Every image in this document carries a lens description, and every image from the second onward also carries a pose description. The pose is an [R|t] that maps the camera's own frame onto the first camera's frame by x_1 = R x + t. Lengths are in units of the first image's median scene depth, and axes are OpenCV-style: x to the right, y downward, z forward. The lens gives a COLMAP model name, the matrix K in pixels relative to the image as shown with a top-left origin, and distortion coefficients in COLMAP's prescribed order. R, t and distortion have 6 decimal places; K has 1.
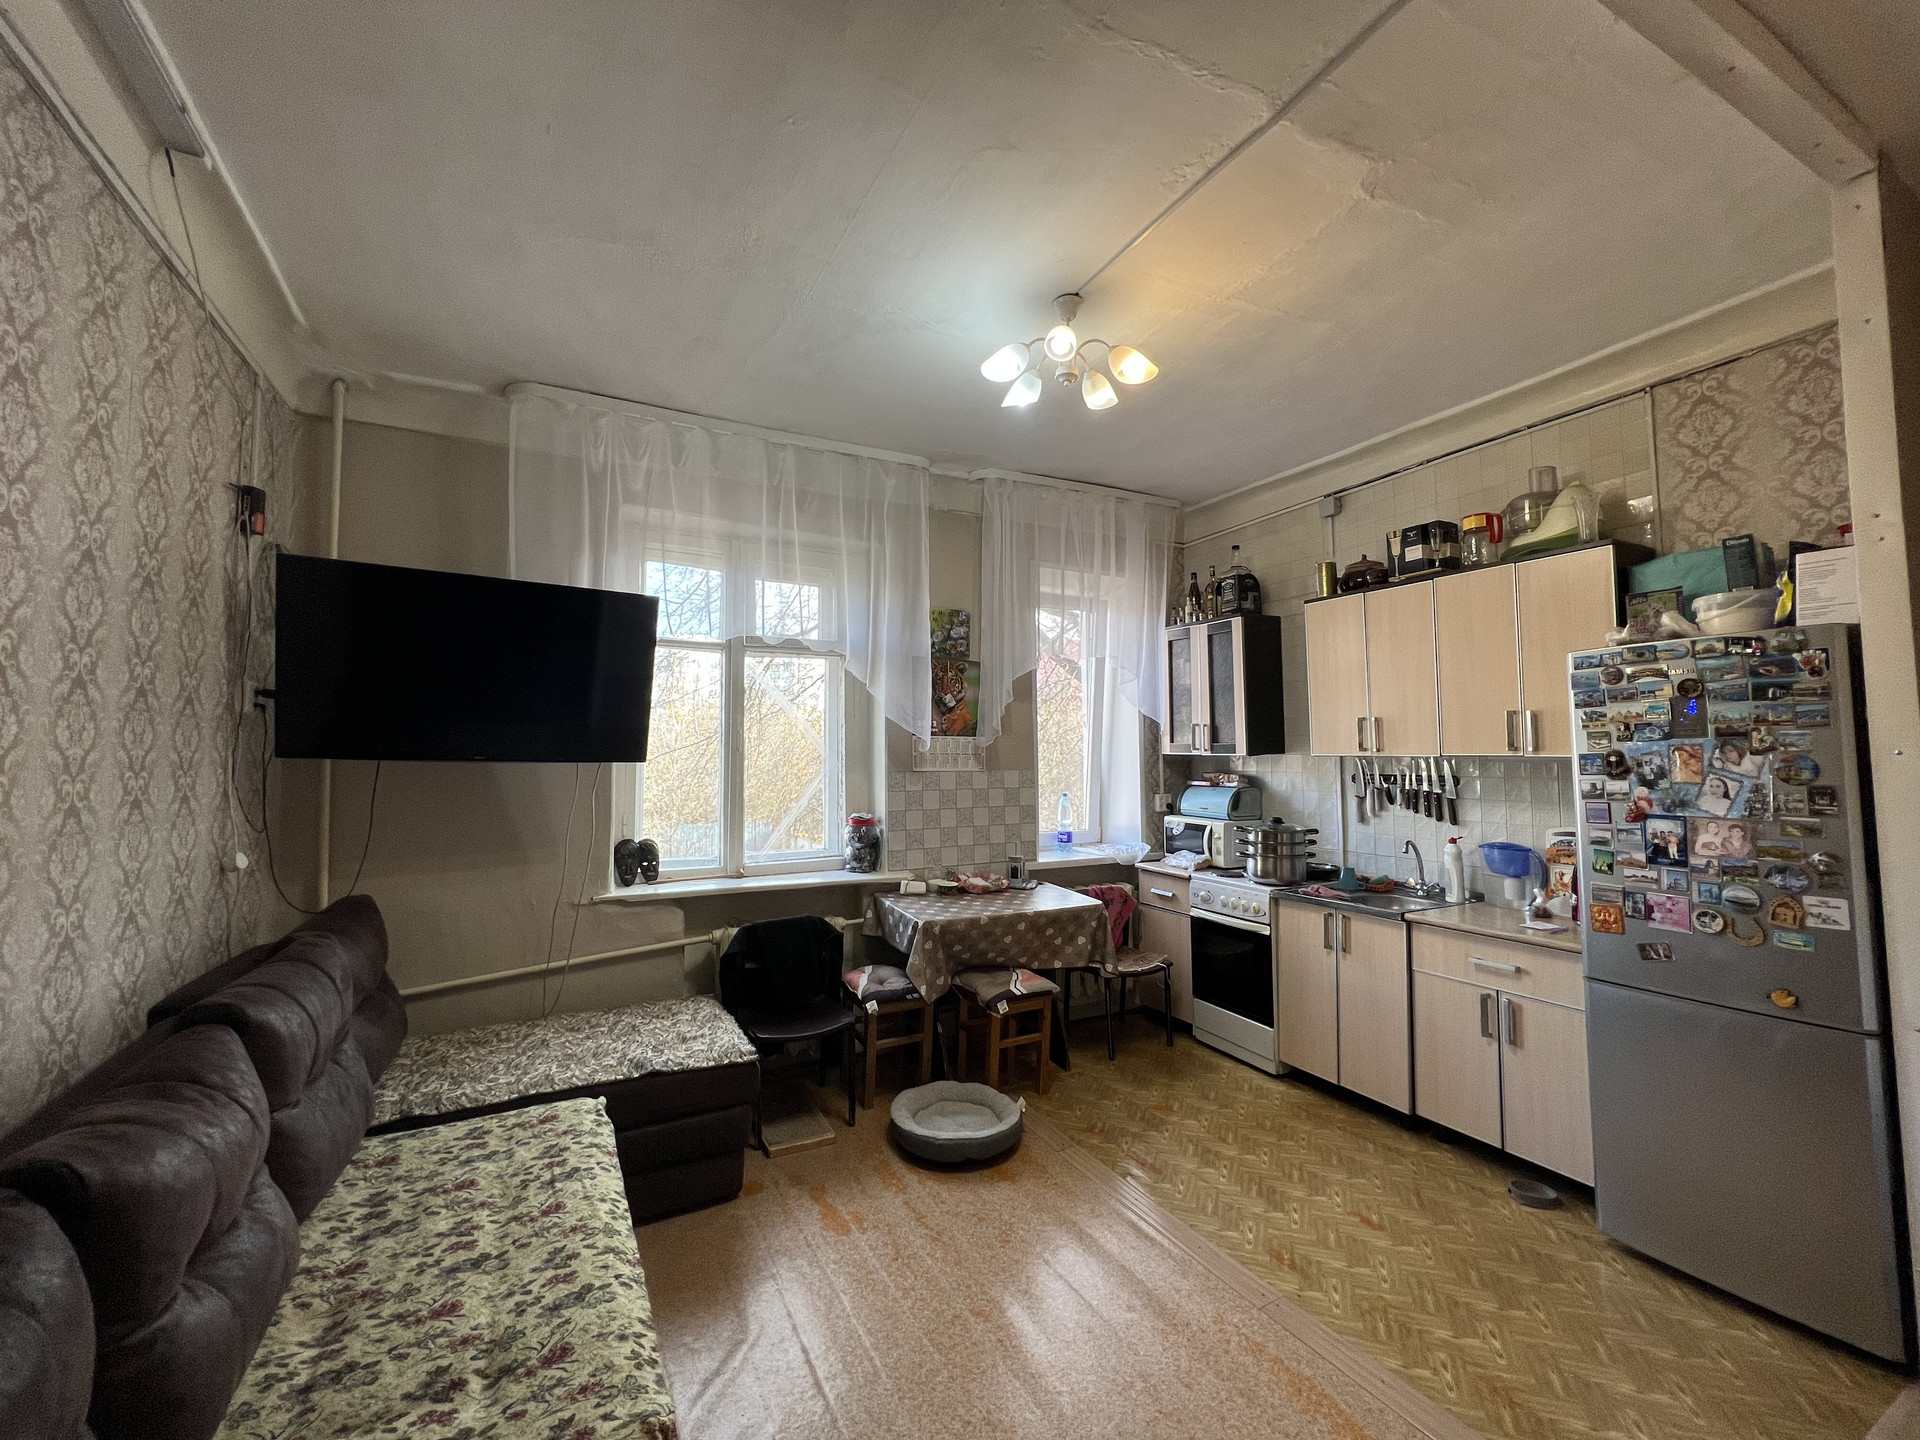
lens RADIAL K [[768.0, 0, 953.4], [0, 768.0, 713.6], [0, 0, 1]] dist [-0.002695, 0.000658]
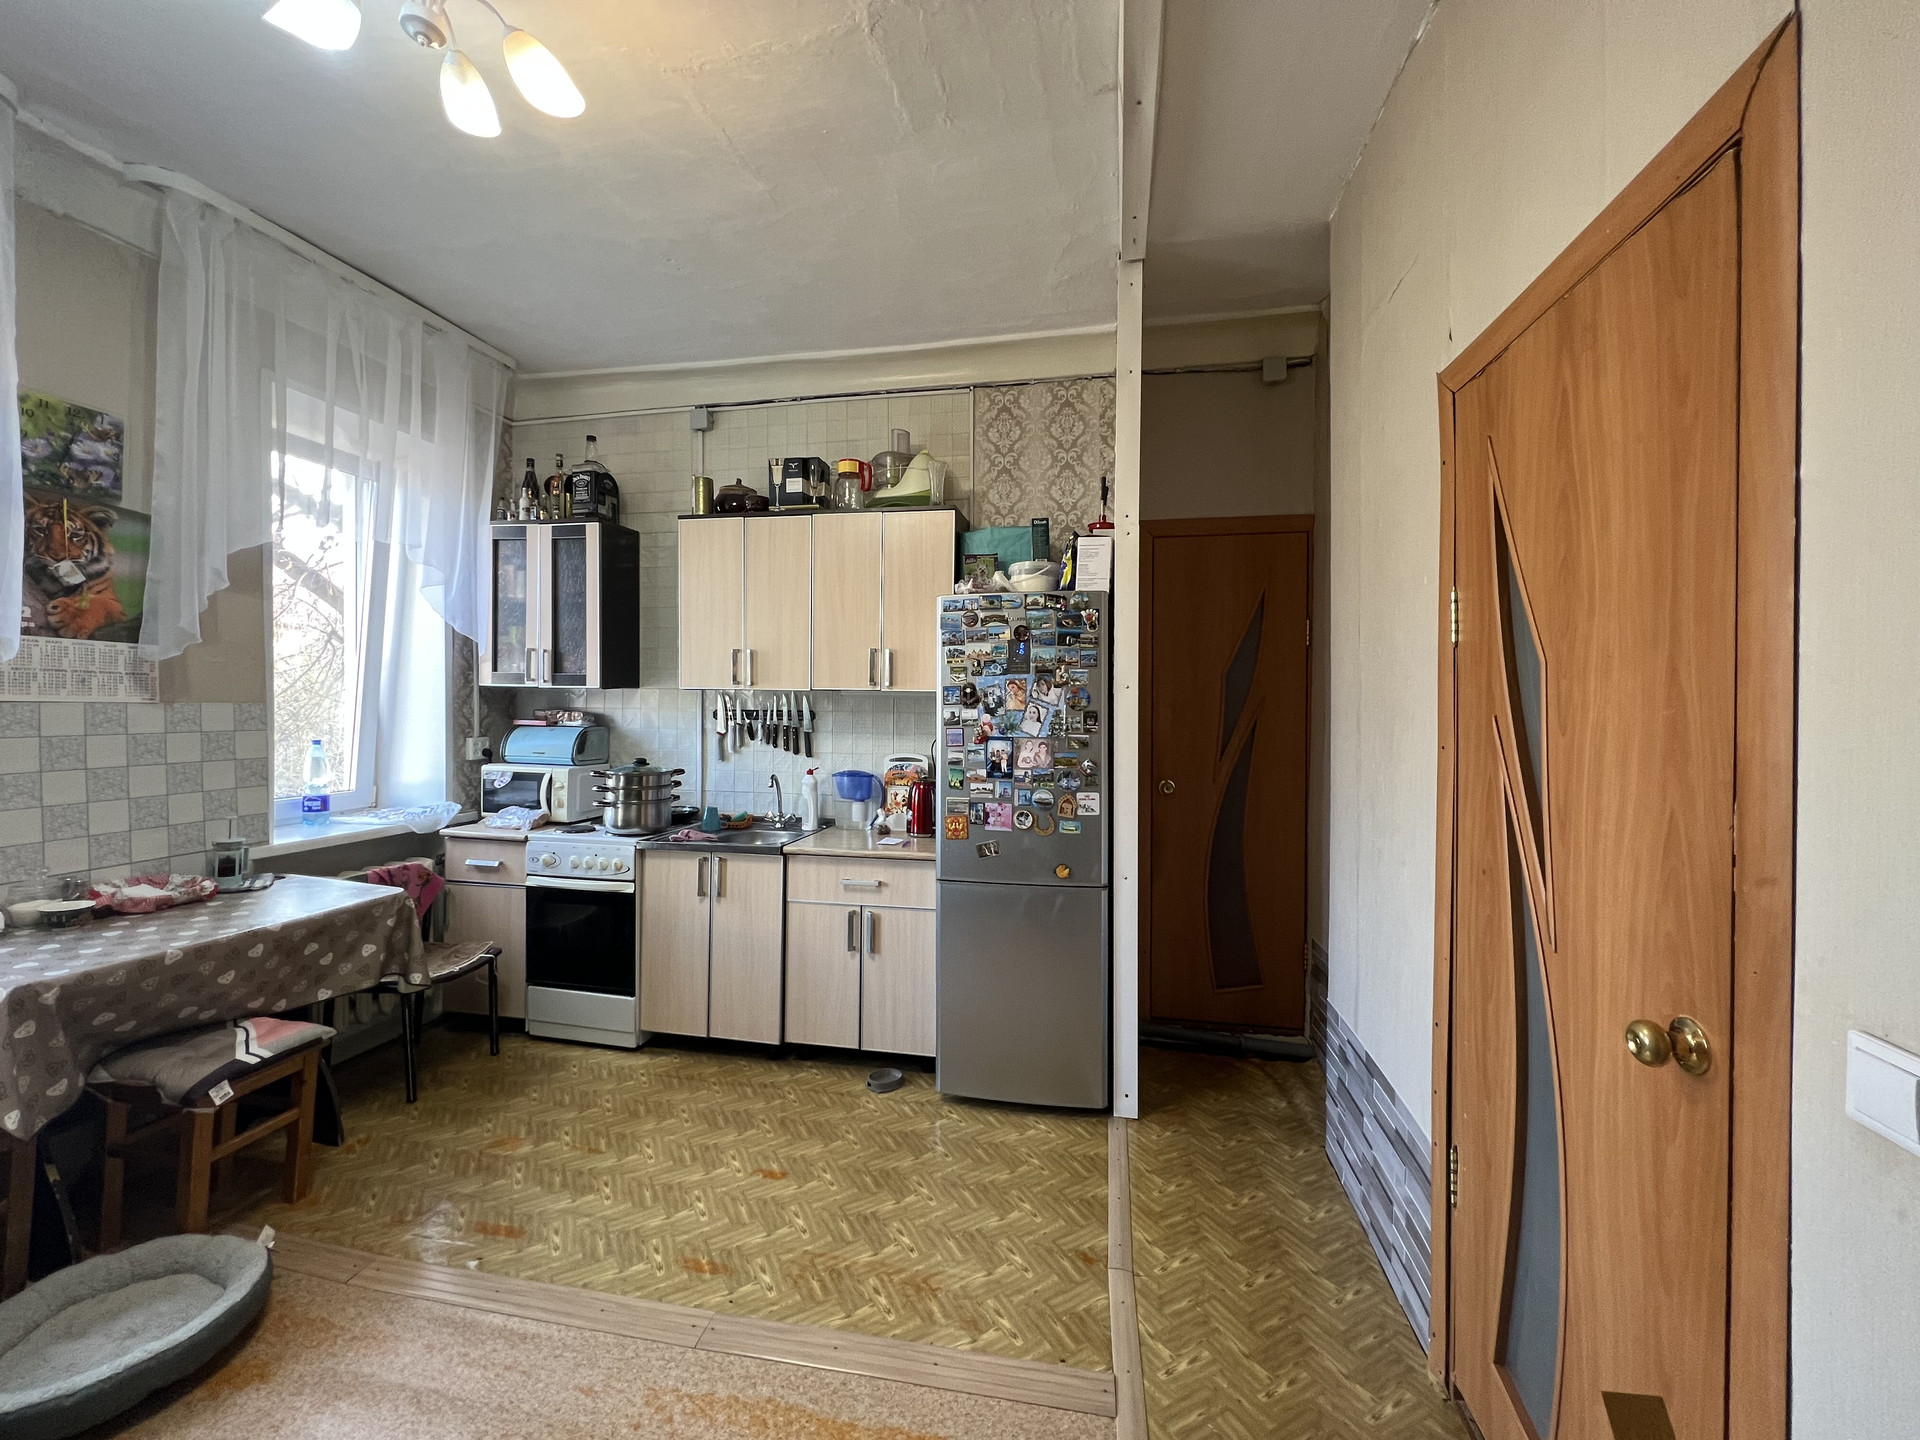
lens RADIAL K [[768.0, 0, 955.1], [0, 768.0, 712.9], [0, 0, 1]] dist [-0.002695, 0.000658]
pose [[0.627321, 0.001392, 0.778760, -0.044241], [-0.052726, 0.997780, 0.040690, 0.035496], [-0.776974, -0.066586, 0.626002, 0.216002]]
